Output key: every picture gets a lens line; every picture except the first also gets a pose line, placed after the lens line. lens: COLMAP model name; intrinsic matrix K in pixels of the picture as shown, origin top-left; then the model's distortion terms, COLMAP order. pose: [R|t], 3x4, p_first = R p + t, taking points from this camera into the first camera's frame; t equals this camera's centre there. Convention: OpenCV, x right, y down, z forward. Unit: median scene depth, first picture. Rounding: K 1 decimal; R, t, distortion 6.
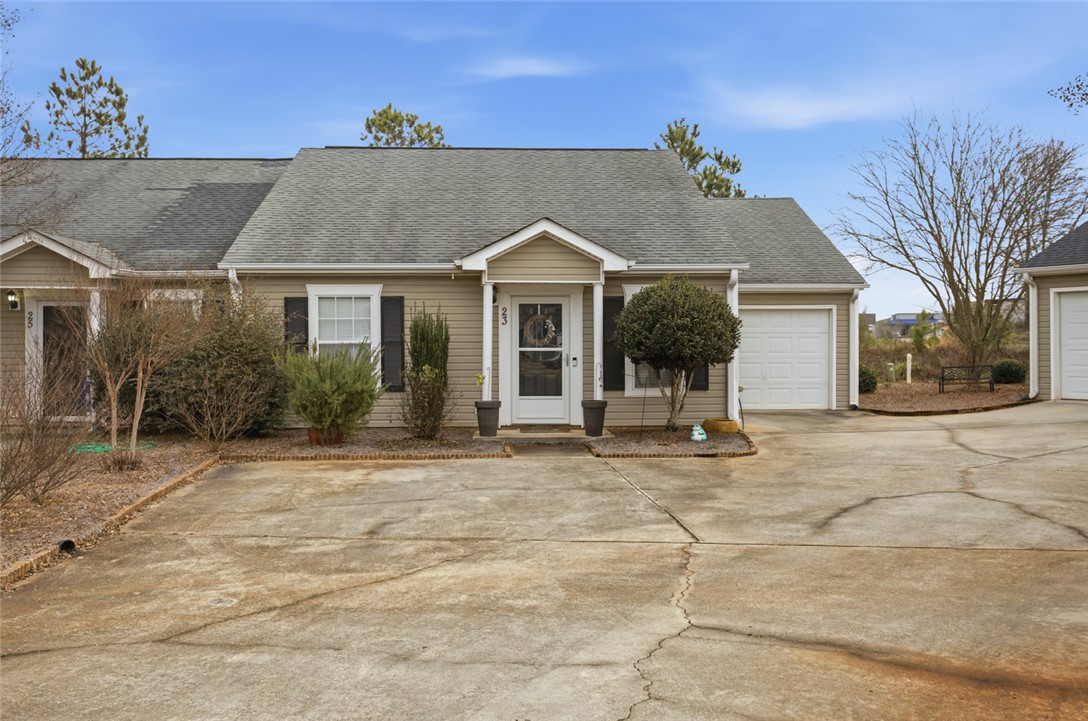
lens RADIAL K [[1040.6, 0, 544.3], [0, 1040.6, 359.5], [0, 0, 1]] dist [0.008804, 0.000000]
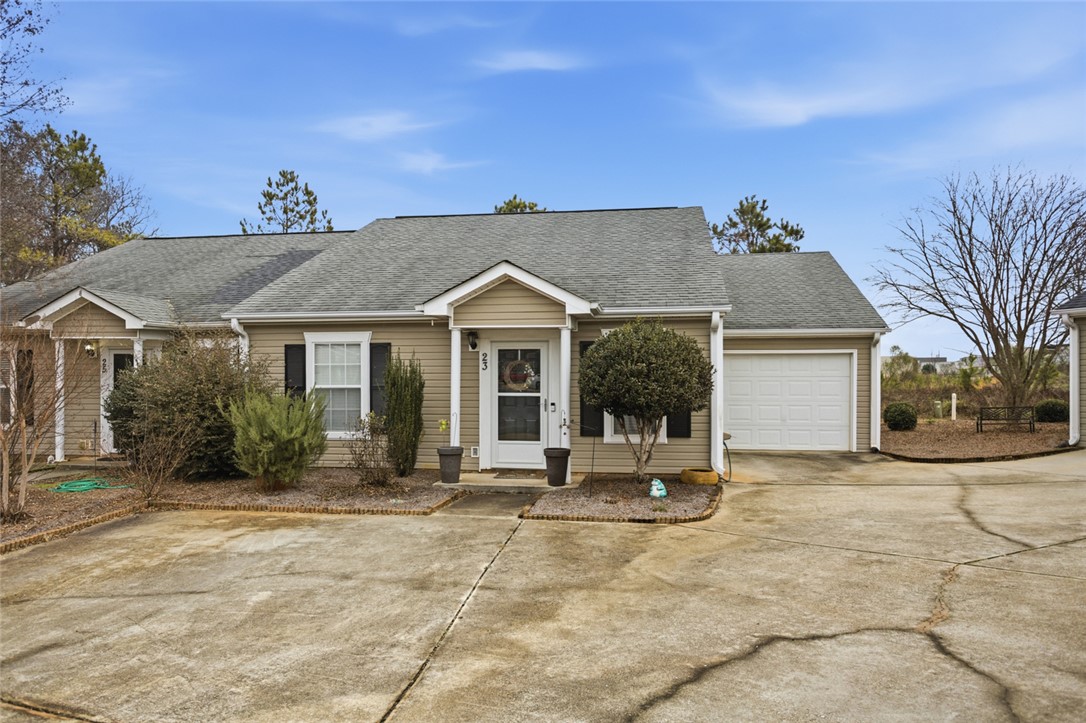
lens RADIAL K [[745.3, 0, 530.6], [0, 745.3, 389.0], [0, 0, 1]] dist [-0.004632, 0.009359]
pose [[0.979668, 0.004695, -0.200572, 0.149822], [-0.005263, 0.999984, -0.002298, -0.013215], [0.200558, 0.003307, 0.979676, 0.291855]]
